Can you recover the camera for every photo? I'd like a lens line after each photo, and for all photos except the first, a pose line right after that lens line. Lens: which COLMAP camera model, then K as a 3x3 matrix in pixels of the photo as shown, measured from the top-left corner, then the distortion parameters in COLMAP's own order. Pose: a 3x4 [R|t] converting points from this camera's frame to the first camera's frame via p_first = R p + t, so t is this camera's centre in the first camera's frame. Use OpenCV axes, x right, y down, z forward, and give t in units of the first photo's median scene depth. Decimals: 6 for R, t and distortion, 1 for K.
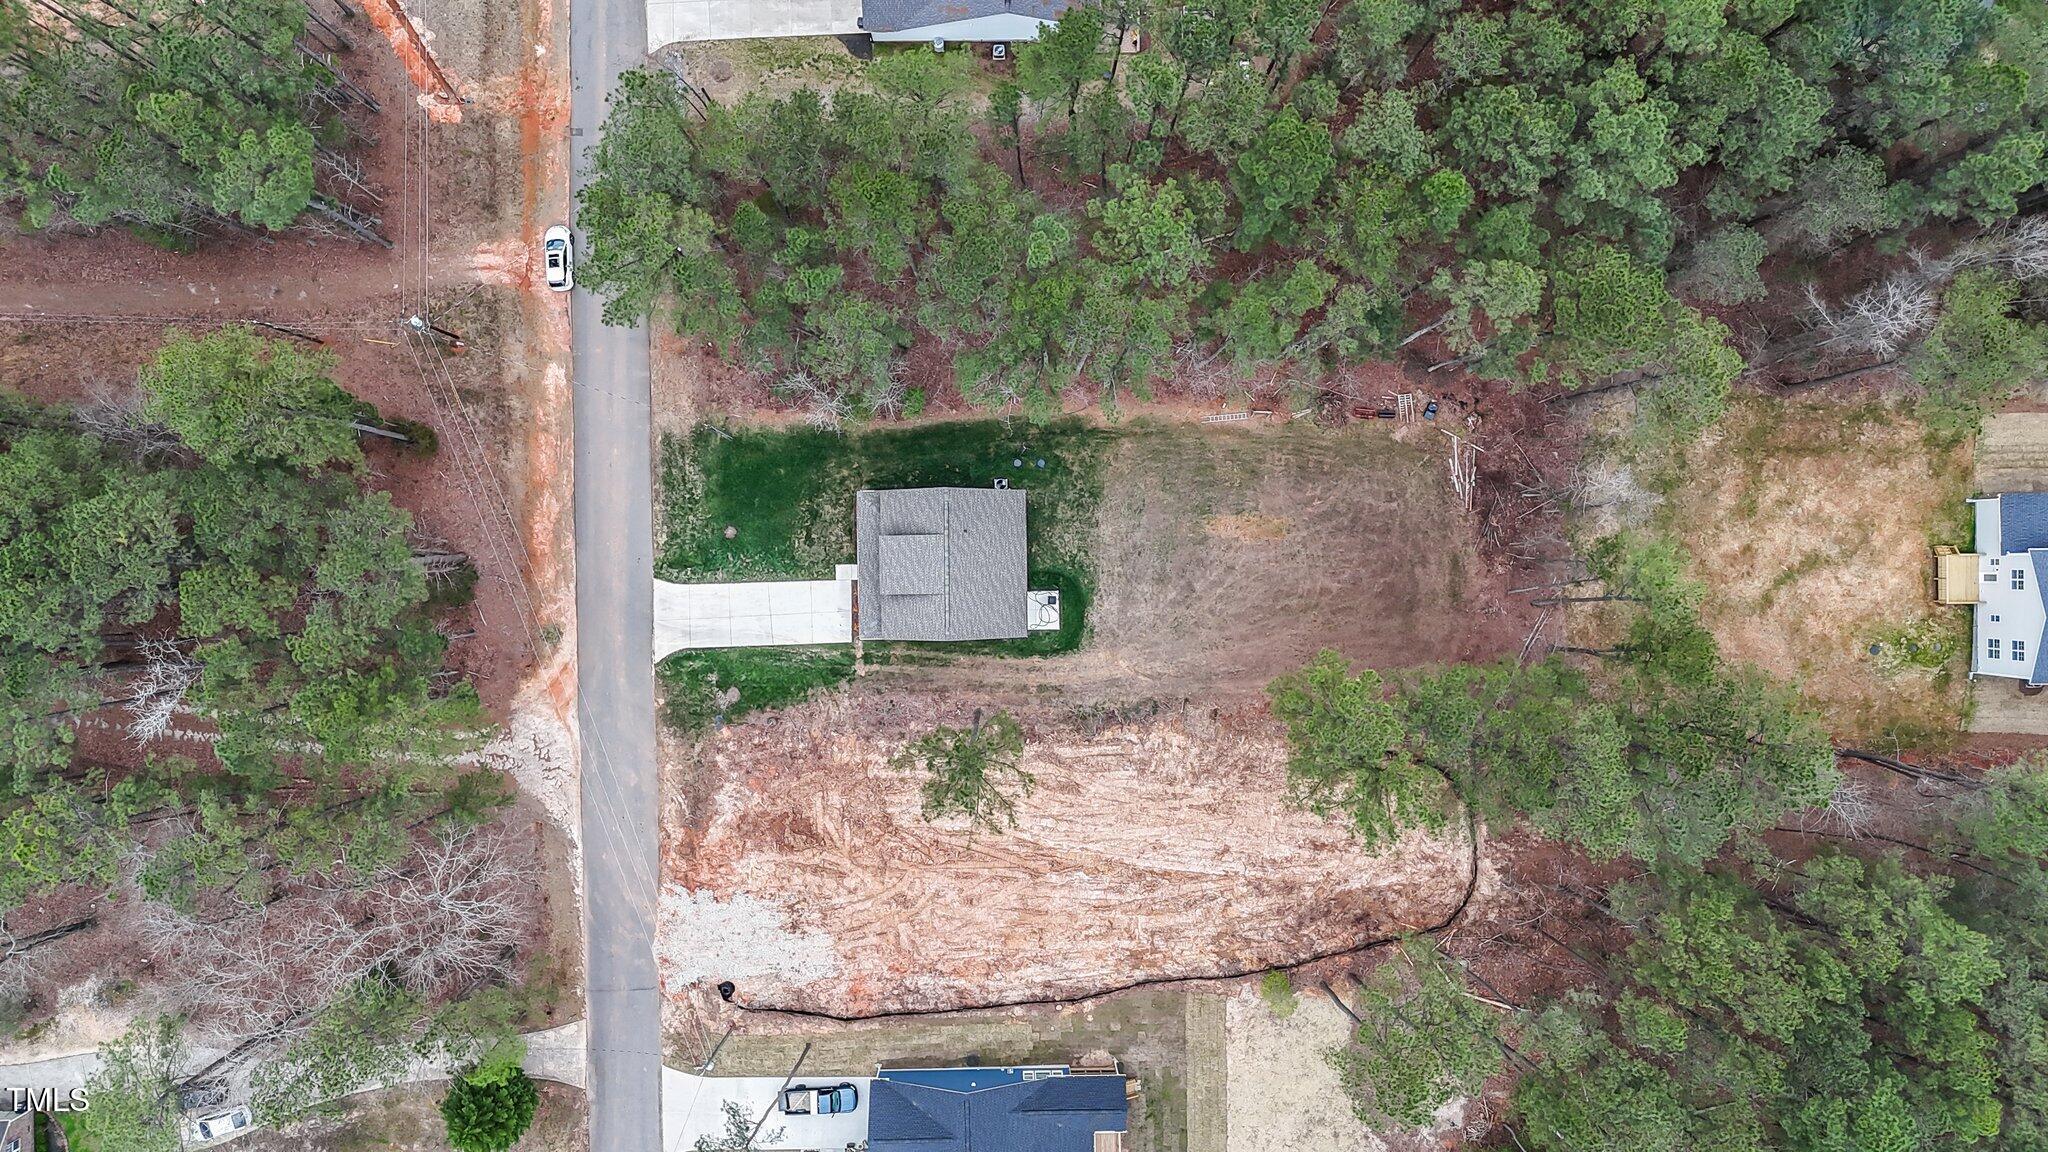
lens RADIAL K [[1490.6, 0, 1023.3], [0, 1490.6, 567.7], [0, 0, 1]] dist [0.064695, -0.086494]
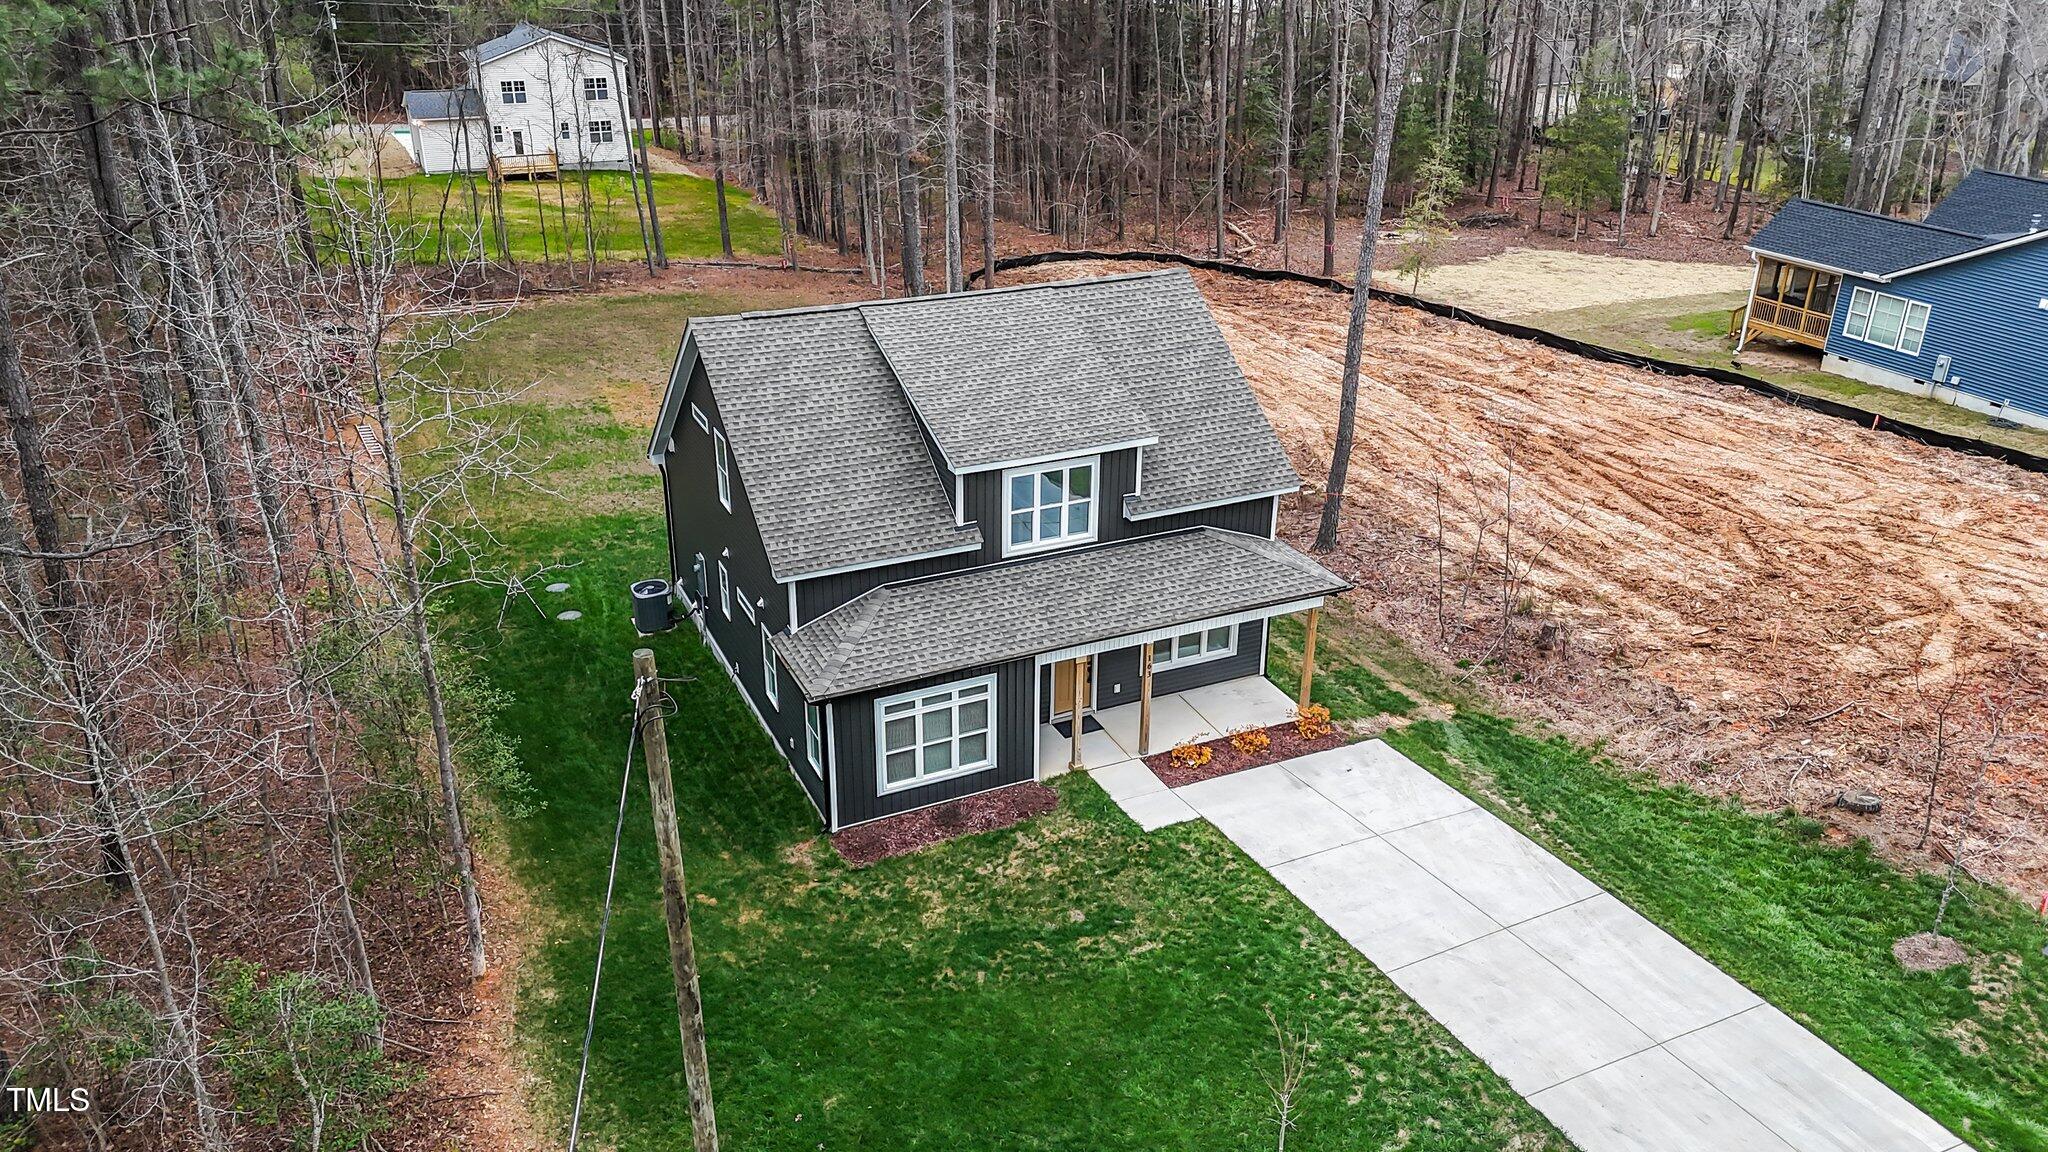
lens RADIAL K [[1490.6, 0, 1023.3], [0, 1490.6, 567.7], [0, 0, 1]] dist [0.064695, -0.086494]
pose [[-0.416293, -0.400556, 0.816245, -0.295386], [0.909227, -0.186007, 0.372435, -0.100014], [0.002646, 0.897194, 0.441630, 0.868699]]
